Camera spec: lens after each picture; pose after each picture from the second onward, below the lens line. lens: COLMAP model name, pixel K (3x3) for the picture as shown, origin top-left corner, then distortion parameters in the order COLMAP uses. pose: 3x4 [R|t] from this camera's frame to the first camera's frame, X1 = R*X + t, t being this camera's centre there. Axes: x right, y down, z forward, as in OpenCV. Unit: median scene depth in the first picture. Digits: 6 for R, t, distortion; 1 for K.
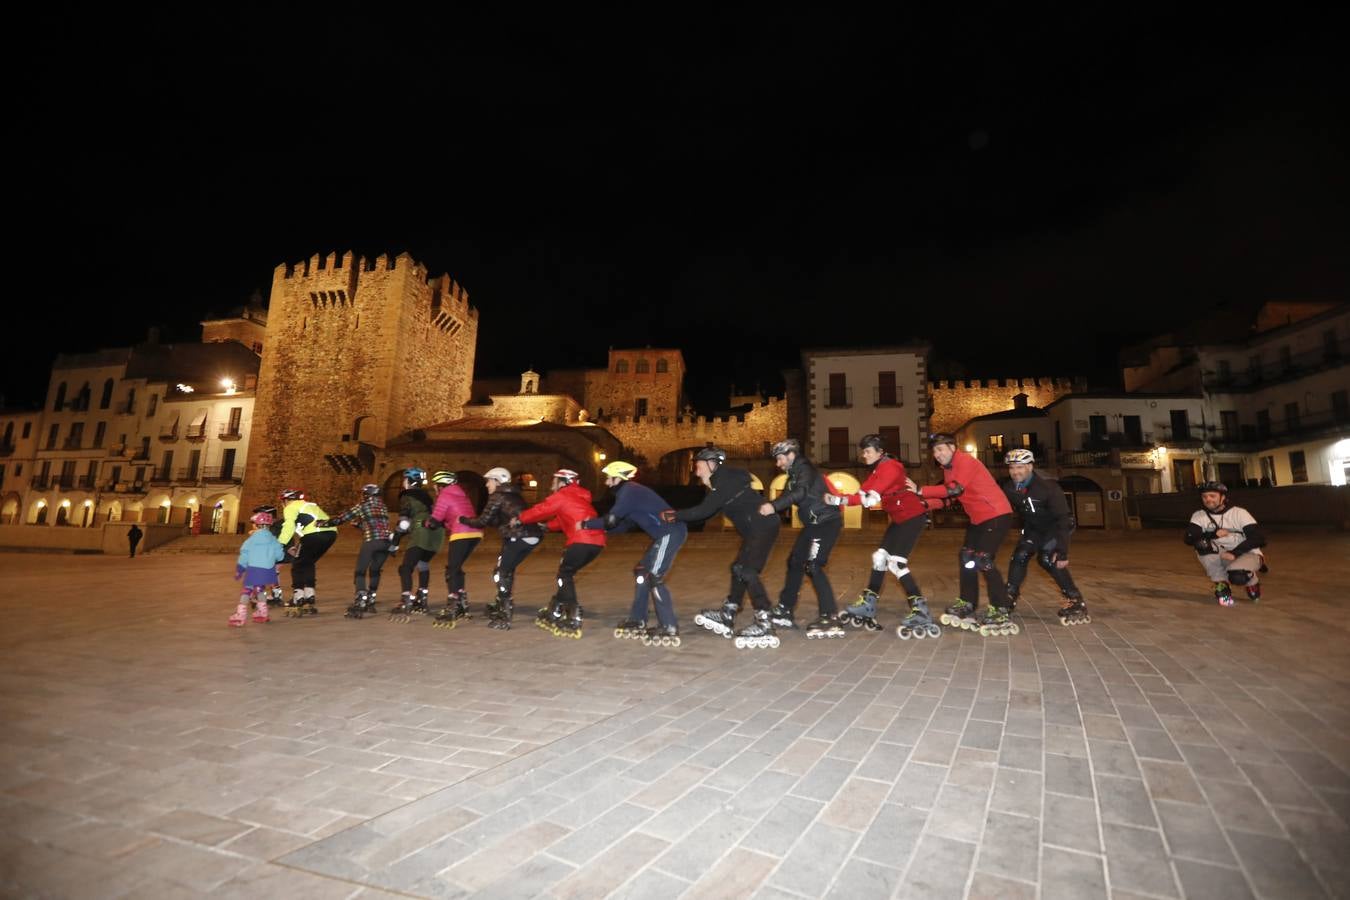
lens RADIAL K [[638.6, 0, 665.5], [0, 638.6, 445.5], [0, 0, 1]] dist [-0.038482, 0.013712]
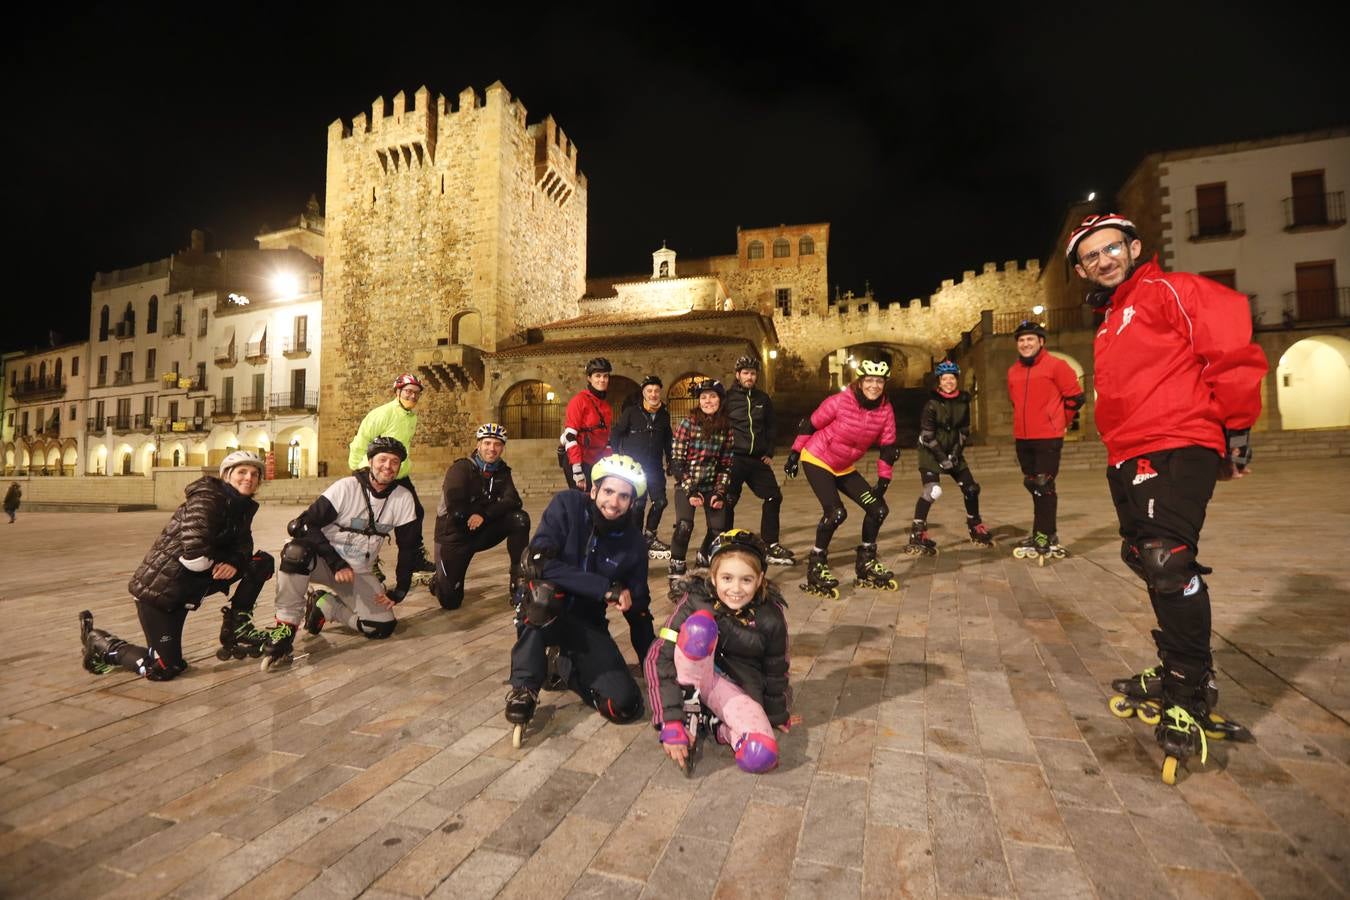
lens RADIAL K [[638.6, 0, 667.0], [0, 638.6, 447.3], [0, 0, 1]] dist [-0.038482, 0.013712]
pose [[0.994388, -0.040841, -0.097598, -0.161121], [0.052127, 0.991876, 0.116038, 0.033838], [0.092066, -0.120474, 0.988438, 0.249766]]
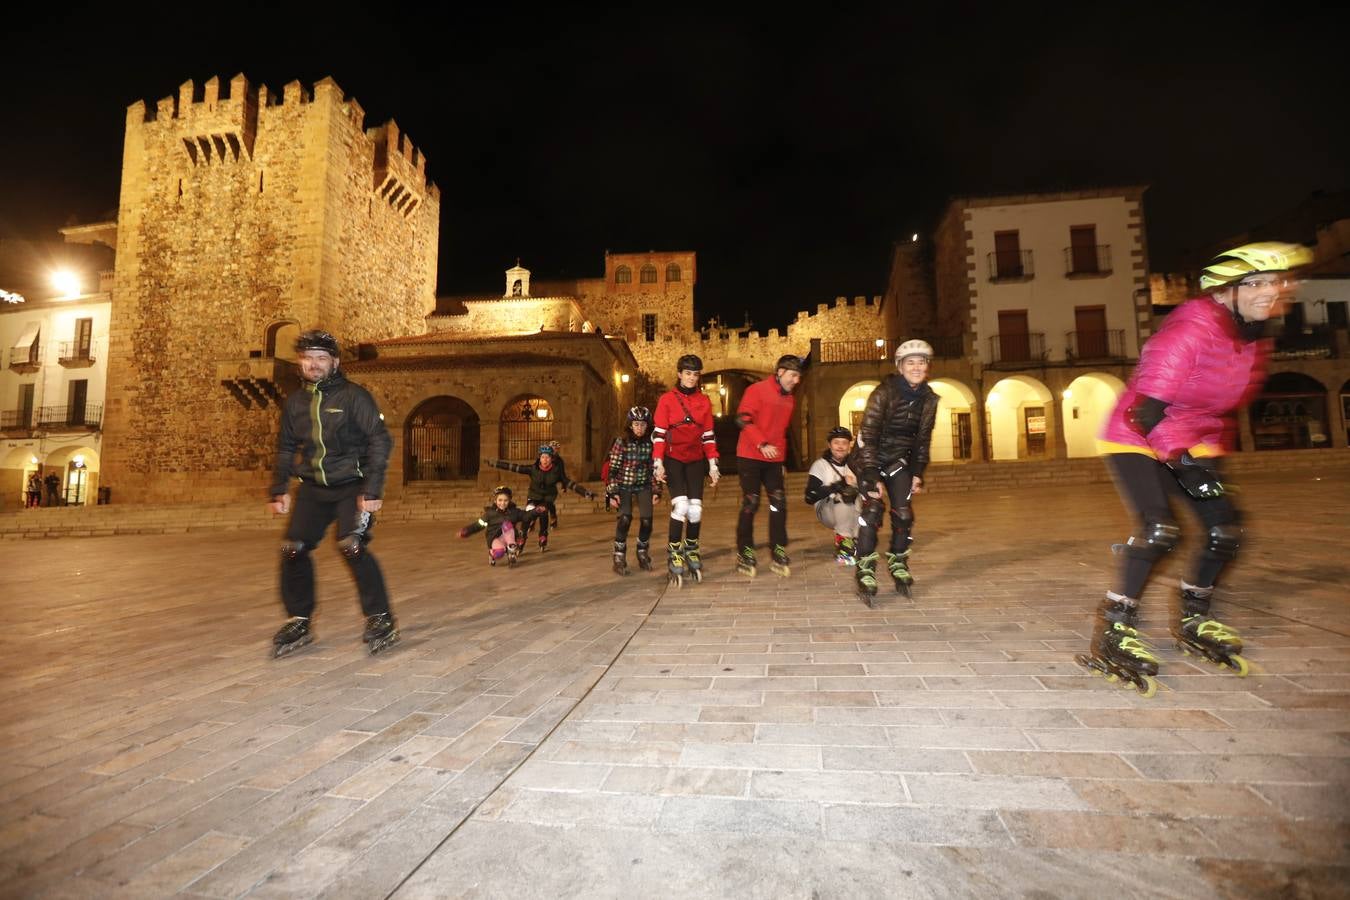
lens RADIAL K [[638.6, 0, 673.4], [0, 638.6, 447.1], [0, 0, 1]] dist [-0.038482, 0.013712]
pose [[0.996349, -0.034734, 0.077985, -0.109120], [0.028150, 0.996069, 0.083989, 0.038089], [-0.080596, -0.081488, 0.993410, 0.271076]]
